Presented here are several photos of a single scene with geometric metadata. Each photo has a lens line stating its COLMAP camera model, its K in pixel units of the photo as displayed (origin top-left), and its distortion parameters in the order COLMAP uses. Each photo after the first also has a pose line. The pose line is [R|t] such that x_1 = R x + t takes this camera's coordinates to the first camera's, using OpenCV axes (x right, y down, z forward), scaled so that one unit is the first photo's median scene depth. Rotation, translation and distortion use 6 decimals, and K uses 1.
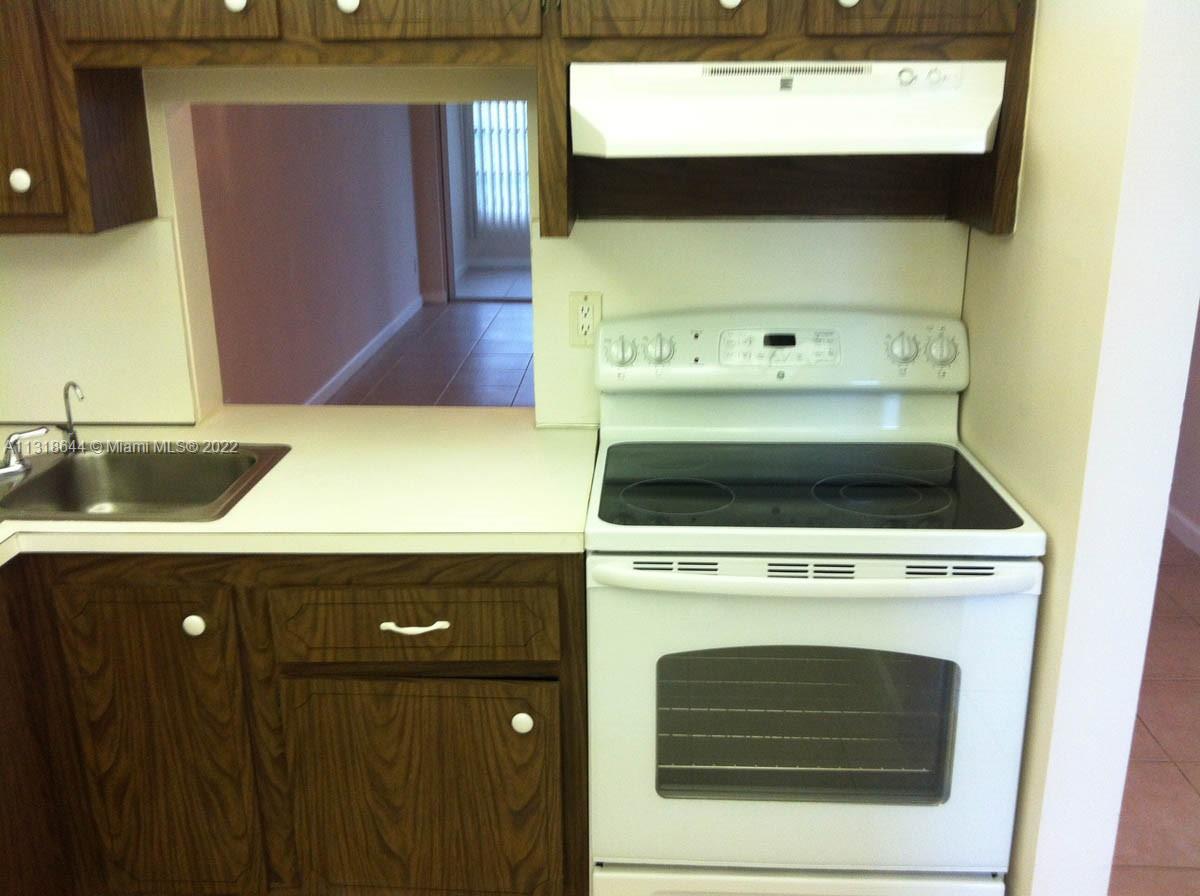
lens RADIAL K [[1175.9, 0, 598.1], [0, 1175.9, 441.1], [0, 0, 1]] dist [0.006594, 0.000000]
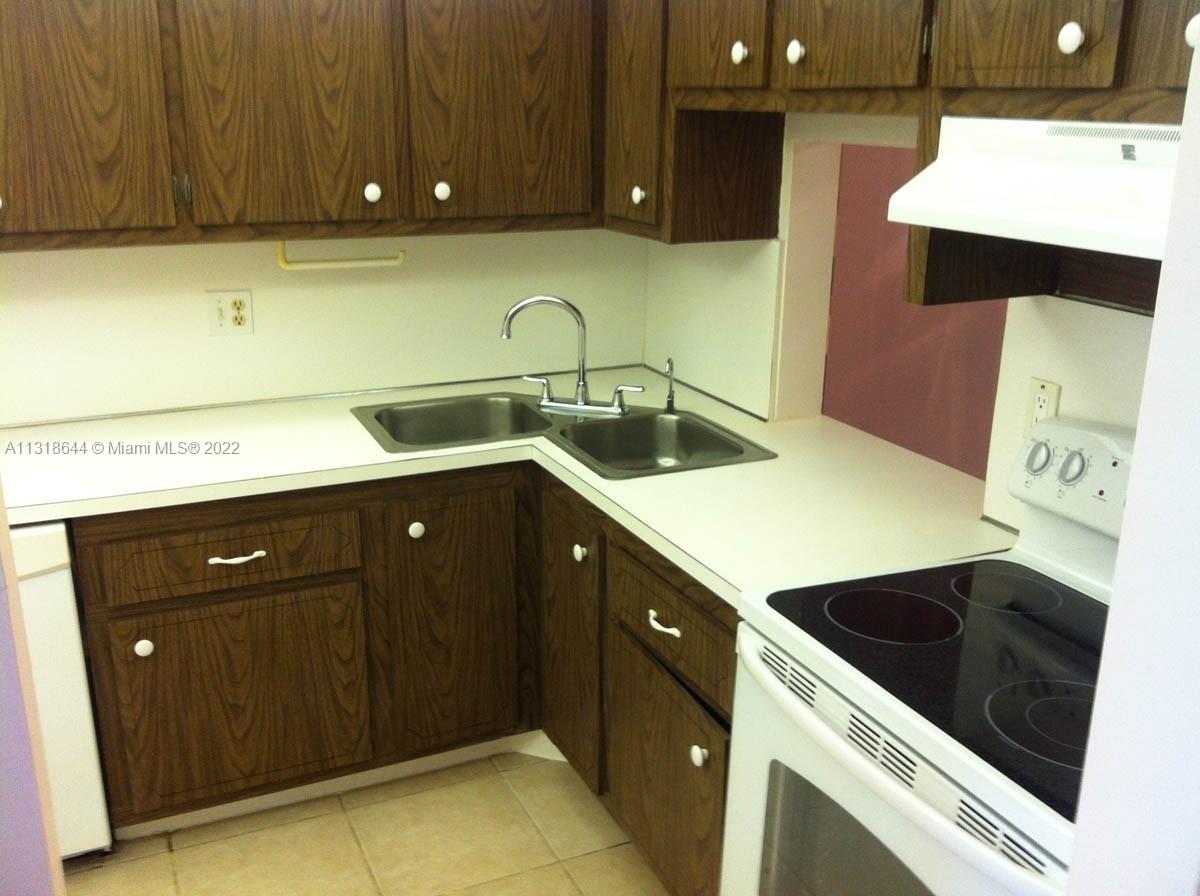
lens RADIAL K [[1175.9, 0, 606.1], [0, 1175.9, 457.3], [0, 0, 1]] dist [0.006594, 0.000000]
pose [[0.473553, 0.271963, -0.837726, 0.691421], [-0.281954, 0.947890, 0.148343, -0.133423], [0.834416, 0.165952, 0.525557, 0.348861]]
